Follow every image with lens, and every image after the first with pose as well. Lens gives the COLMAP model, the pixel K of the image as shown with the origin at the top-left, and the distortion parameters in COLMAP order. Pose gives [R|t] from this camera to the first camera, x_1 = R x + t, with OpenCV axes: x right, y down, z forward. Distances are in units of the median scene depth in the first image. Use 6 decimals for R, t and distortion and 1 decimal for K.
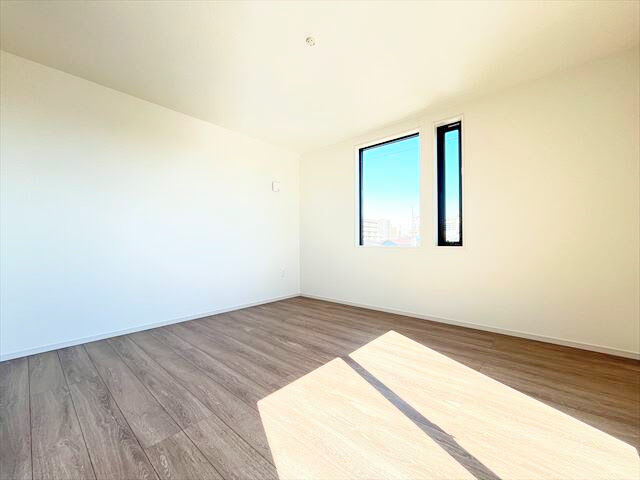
lens RADIAL K [[259.3, 0, 320.0], [0, 259.3, 240.0], [0, 0, 1]] dist [0.000117, -0.000124]
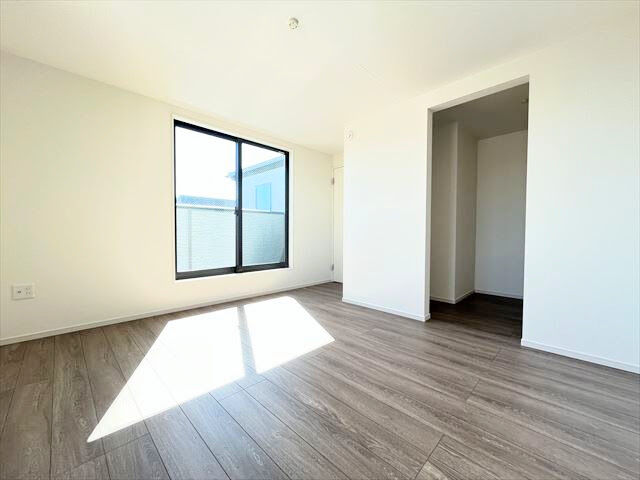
lens RADIAL K [[259.3, 0, 320.0], [0, 259.3, 240.0], [0, 0, 1]] dist [0.000117, -0.000124]
pose [[-0.998048, -0.001138, 0.062435, -0.195780], [0.000262, 0.999749, 0.022410, -0.000632], [-0.062445, 0.022383, -0.997797, 1.980244]]
